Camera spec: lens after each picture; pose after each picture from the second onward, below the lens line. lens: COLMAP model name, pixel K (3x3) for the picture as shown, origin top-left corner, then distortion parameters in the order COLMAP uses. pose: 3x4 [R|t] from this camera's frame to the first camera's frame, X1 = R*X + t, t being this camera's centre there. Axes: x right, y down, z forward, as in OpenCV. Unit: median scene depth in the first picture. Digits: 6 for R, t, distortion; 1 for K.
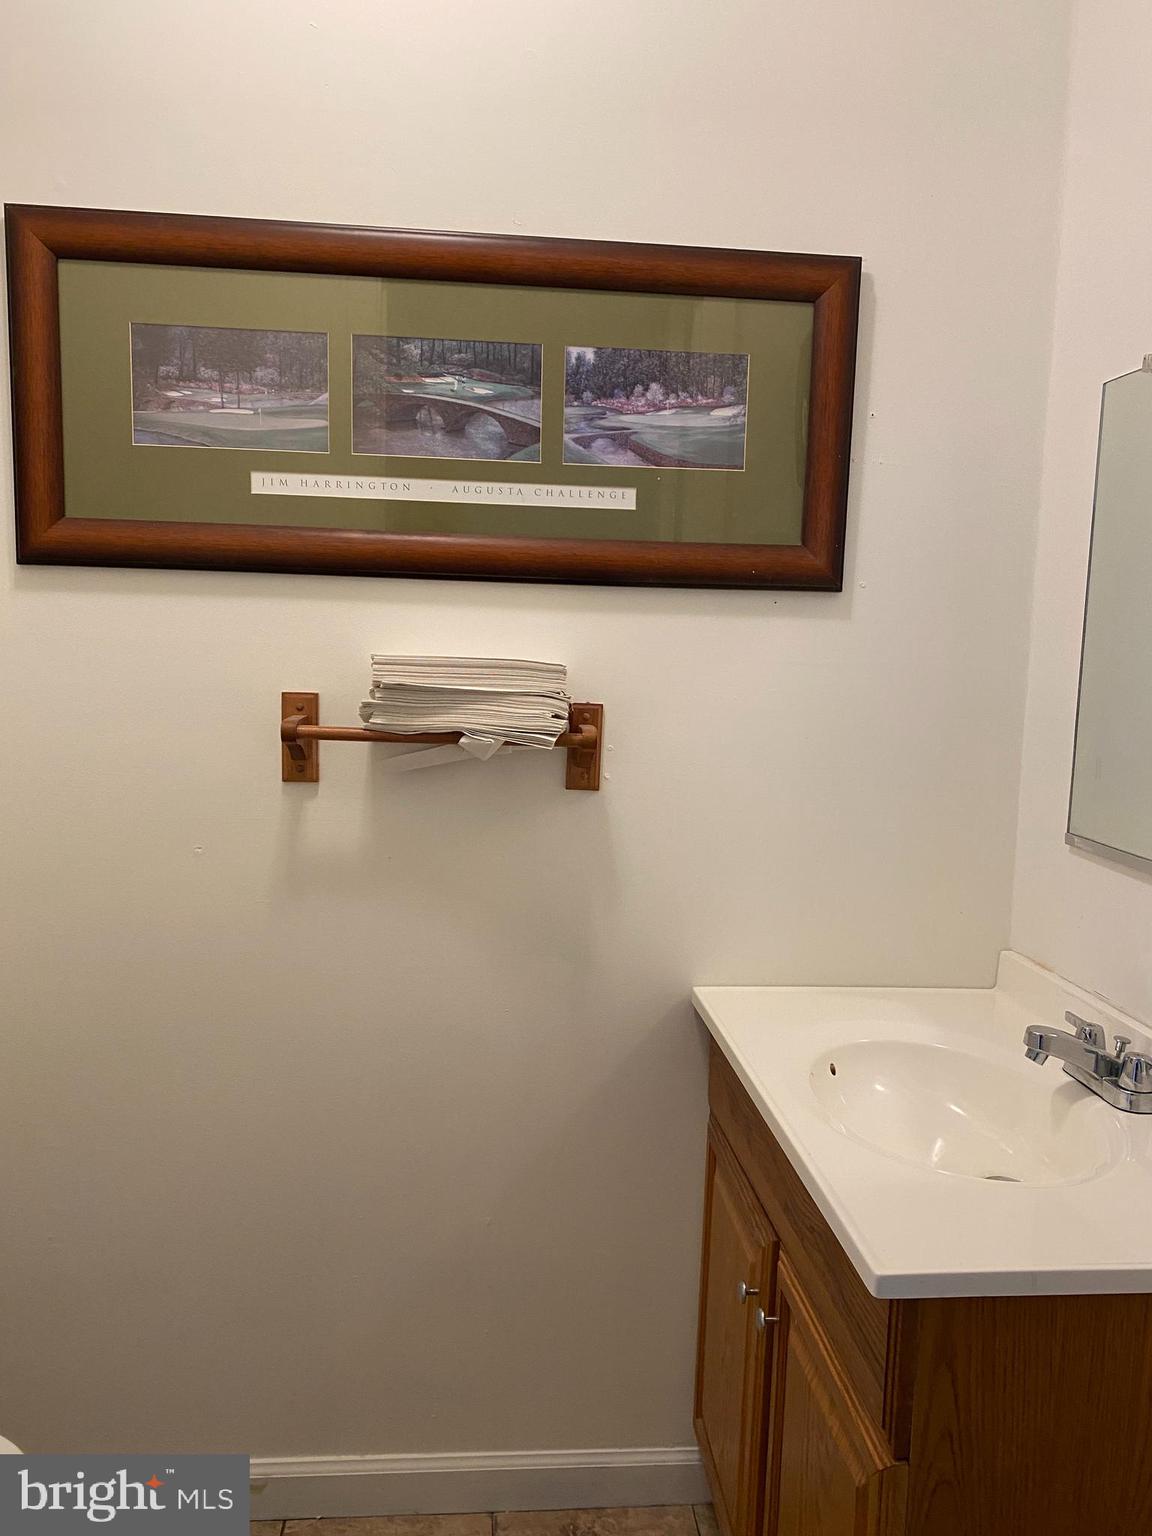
lens RADIAL K [[1202.1, 0, 576.0], [0, 1202.1, 768.0], [0, 0, 1]] dist [0.105230, -0.150221]
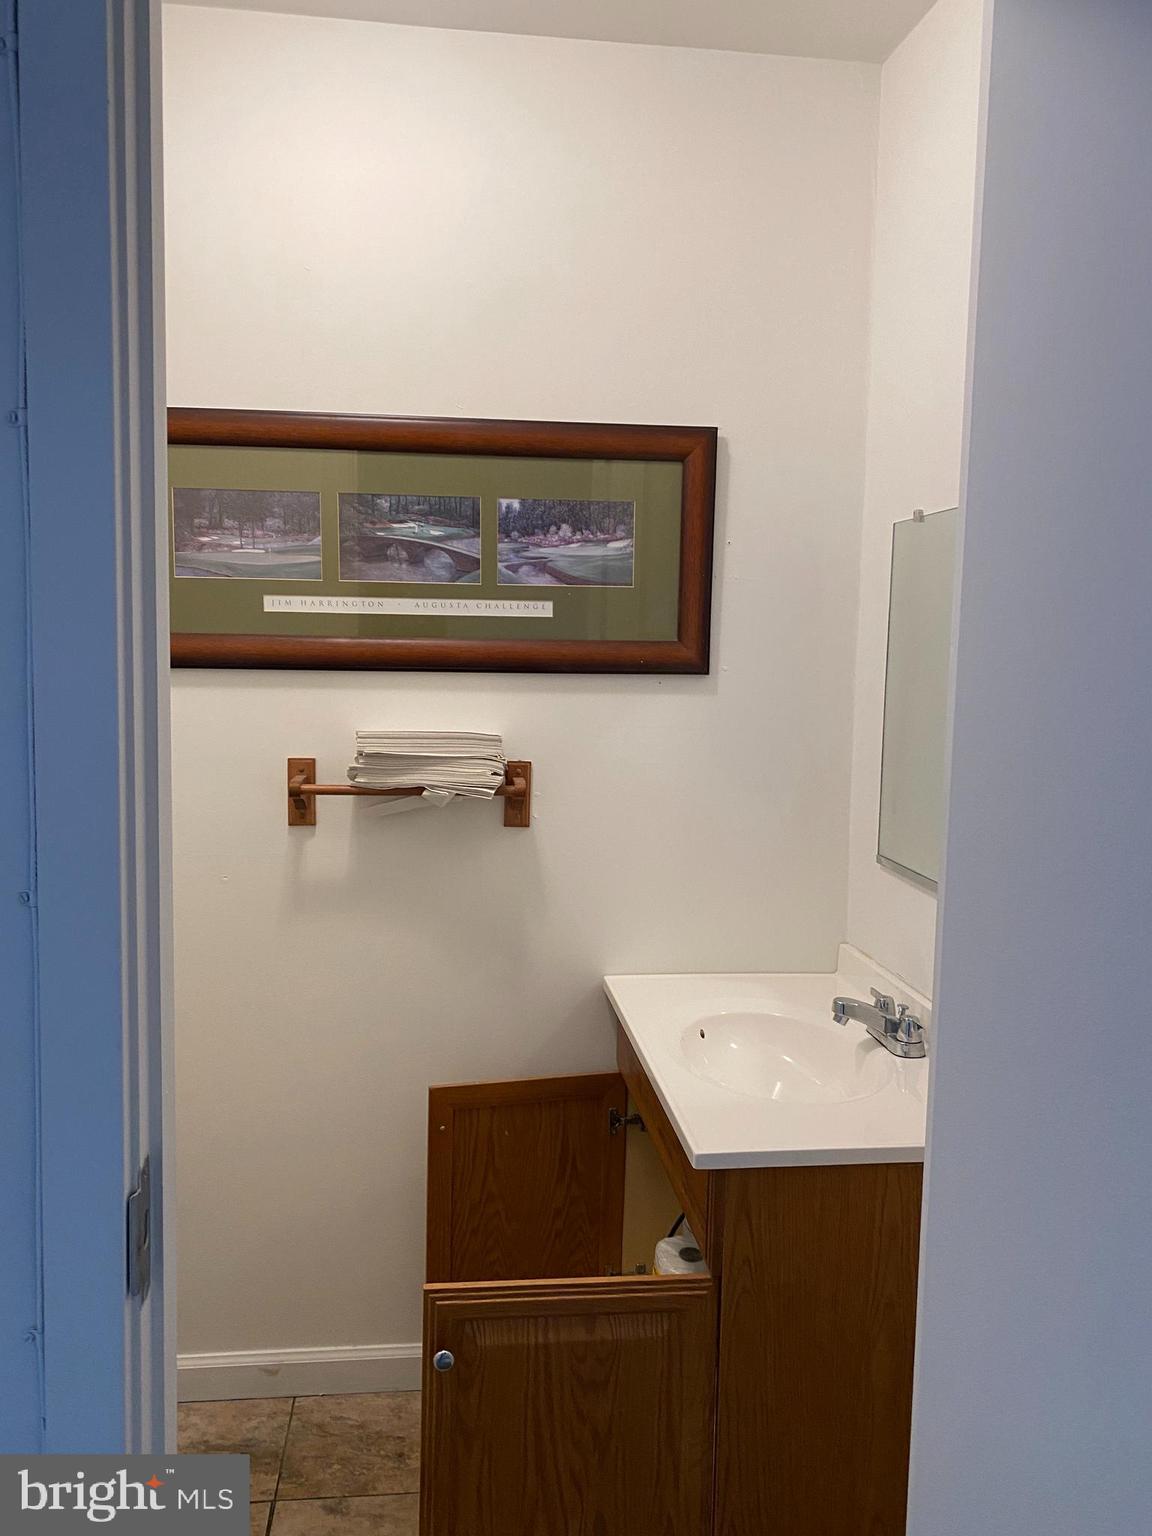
lens RADIAL K [[1185.3, 0, 557.3], [0, 1185.3, 746.9], [0, 0, 1]] dist [0.172051, -0.282410]
pose [[0.999740, -0.016331, 0.015940, 0.031944], [0.016711, 0.999573, -0.023990, -0.039549], [-0.015541, 0.024250, 0.999585, -0.317403]]
